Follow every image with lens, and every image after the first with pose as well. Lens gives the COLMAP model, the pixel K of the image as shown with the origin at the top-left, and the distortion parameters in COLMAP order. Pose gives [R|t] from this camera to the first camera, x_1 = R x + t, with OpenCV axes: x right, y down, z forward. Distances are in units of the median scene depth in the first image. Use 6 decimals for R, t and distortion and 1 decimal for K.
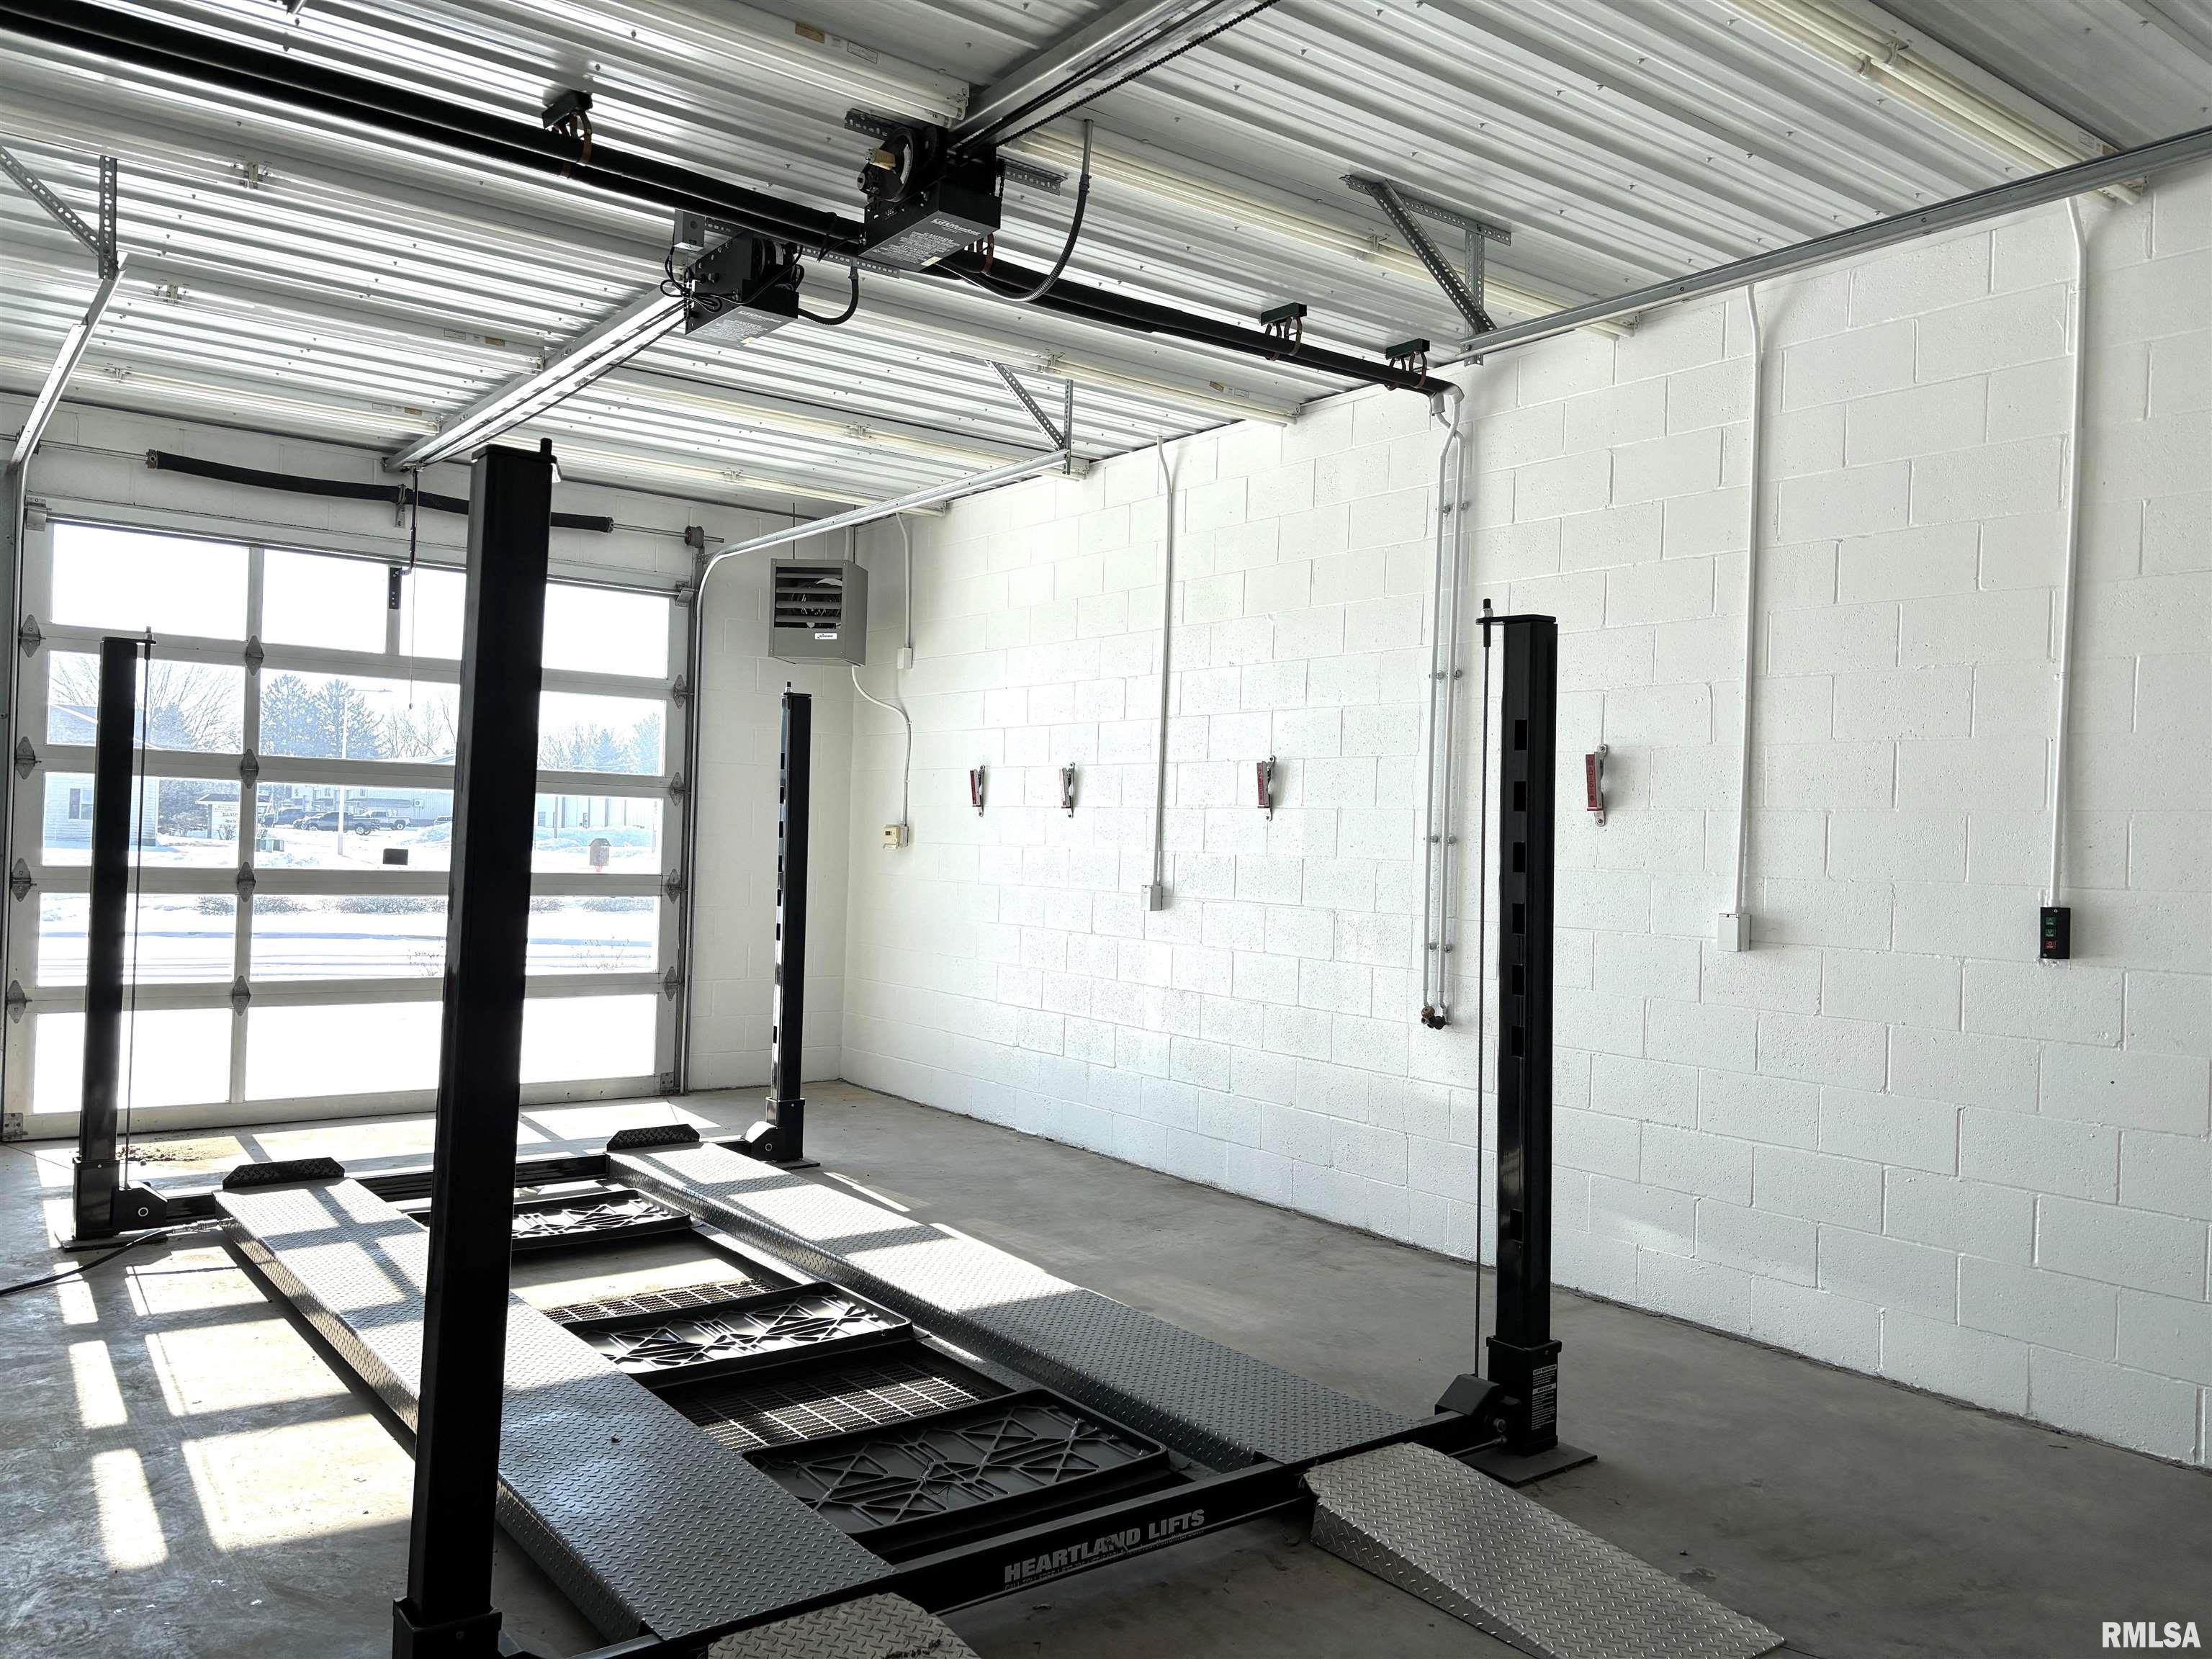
lens RADIAL K [[1681.3, 0, 1088.4], [0, 1681.3, 819.2], [0, 0, 1]] dist [0.057076, -0.056964]
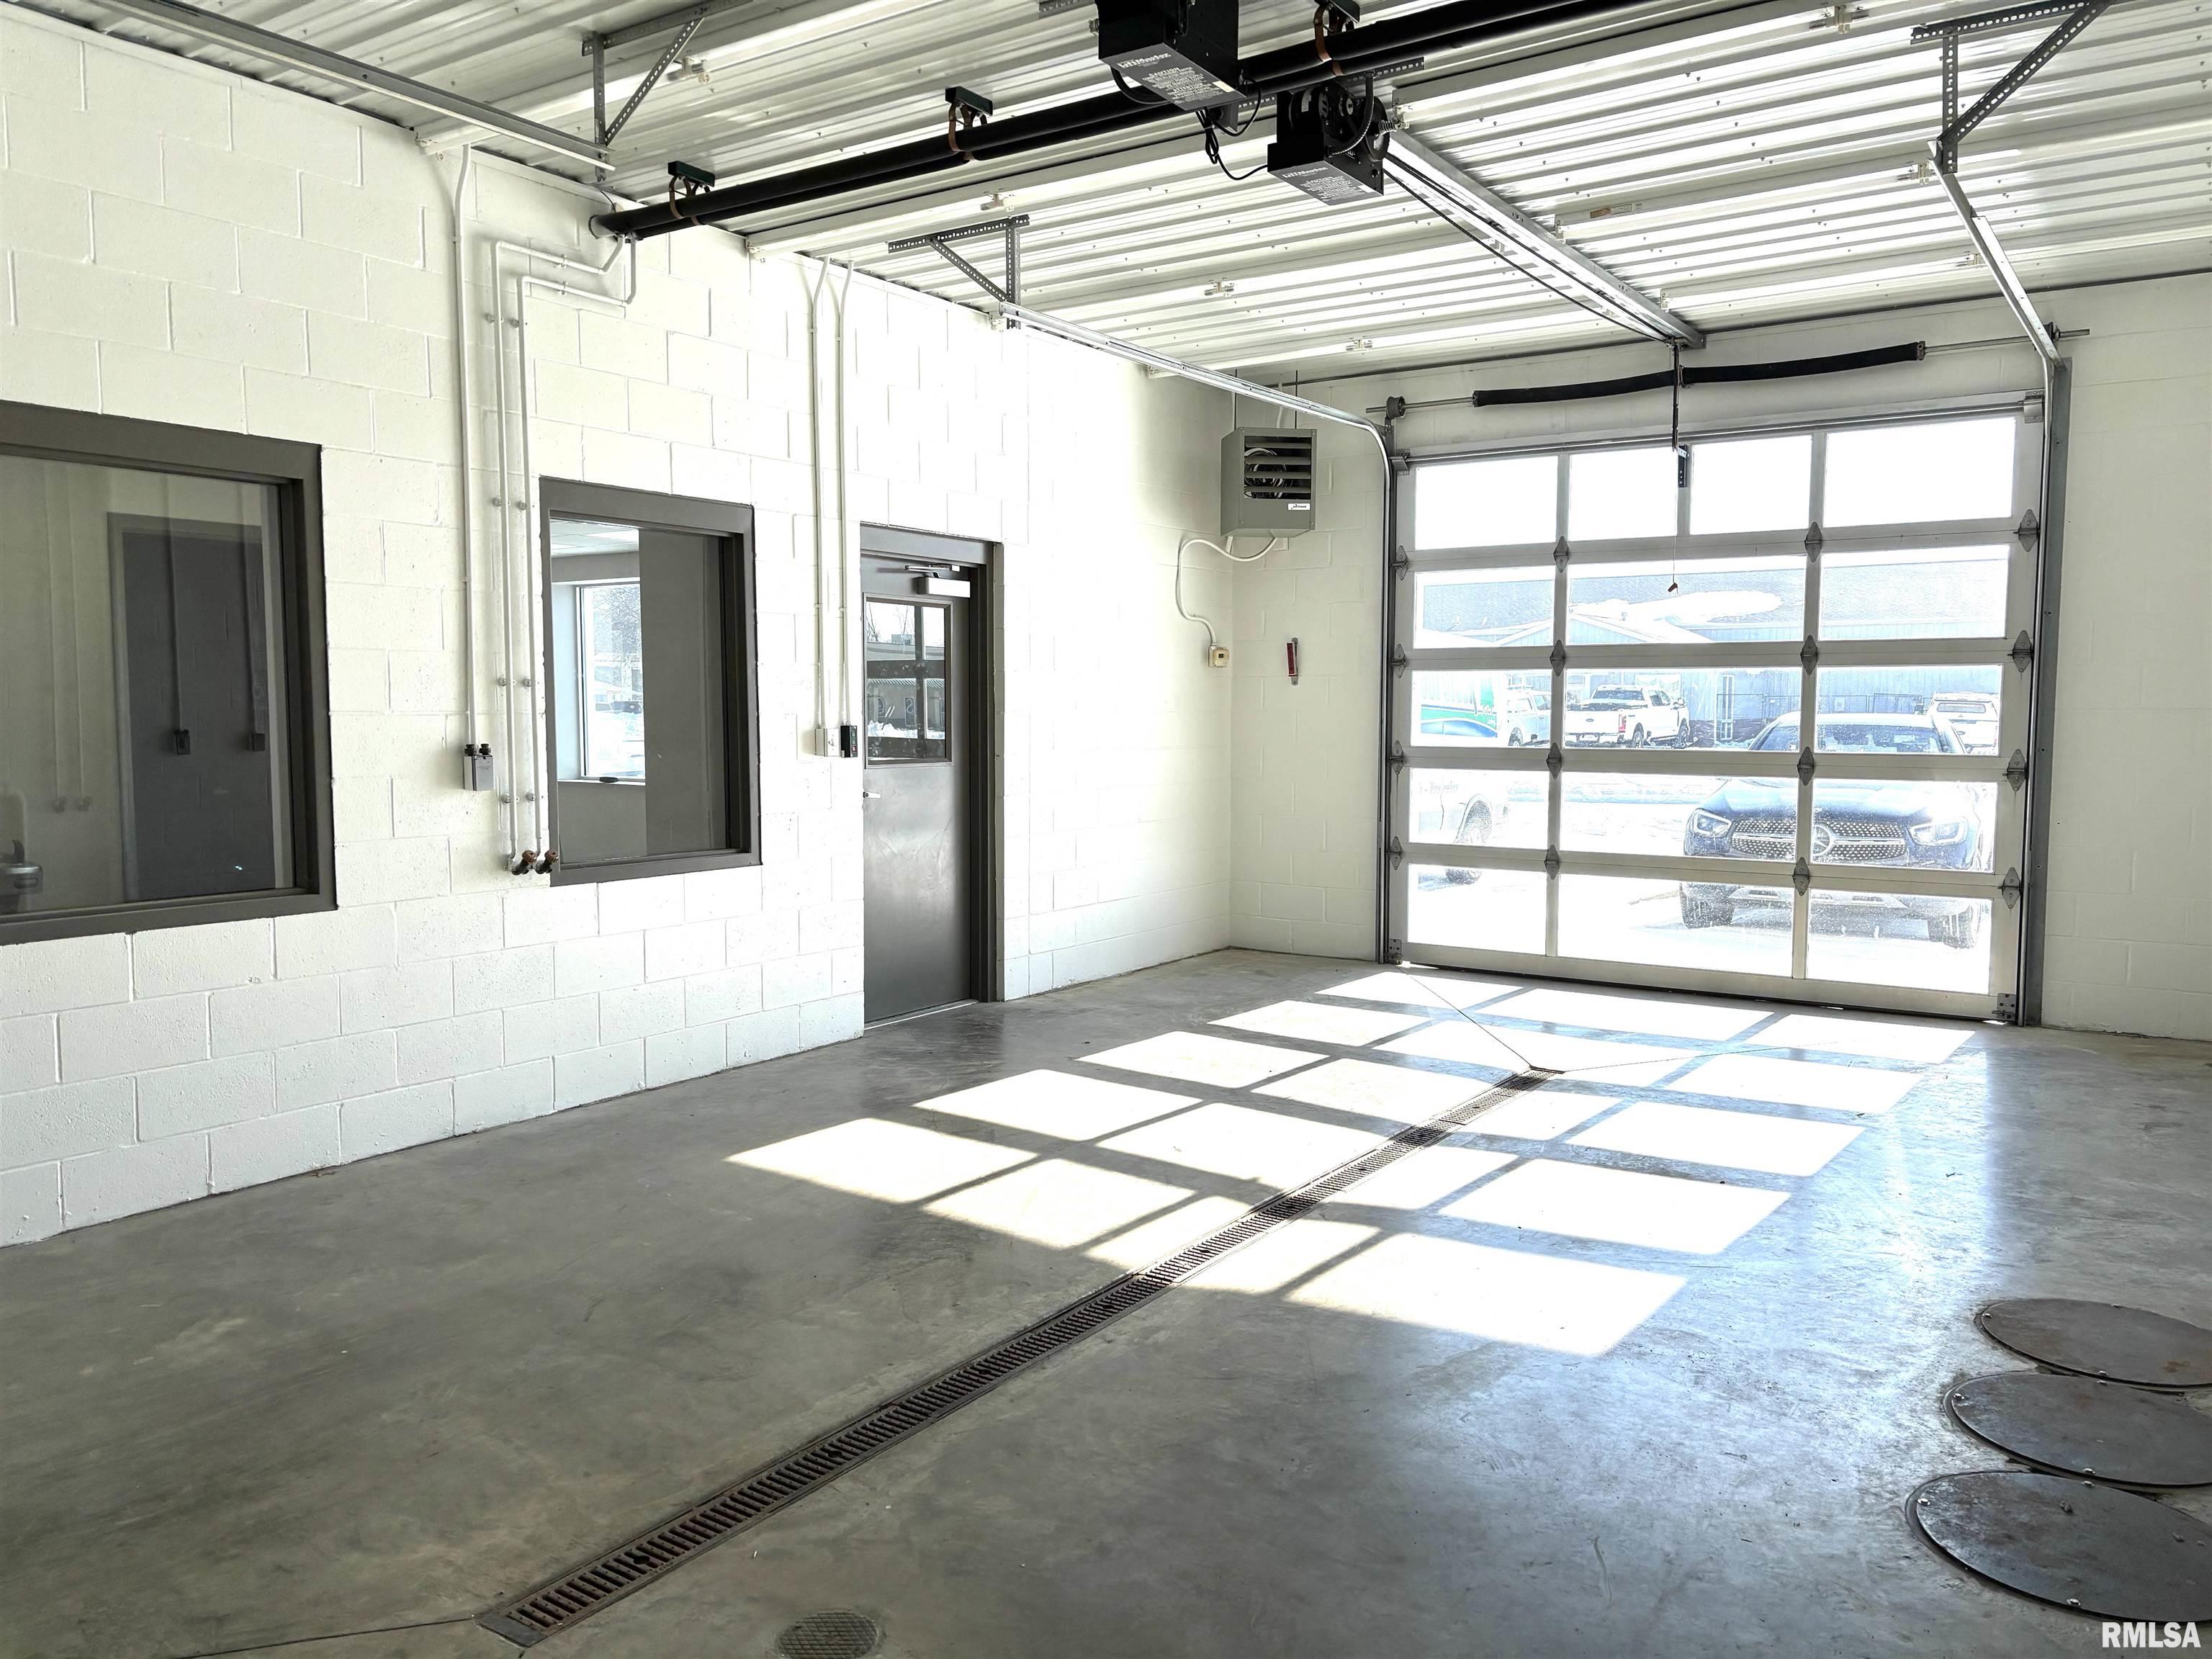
lens RADIAL K [[1681.3, 0, 1088.4], [0, 1681.3, 819.2], [0, 0, 1]] dist [0.057076, -0.056964]
pose [[0.313444, 0.040622, -0.948737, 0.587621], [0.022986, 0.998467, 0.050345, 0.016094], [0.949328, -0.037588, 0.312030, 0.464984]]
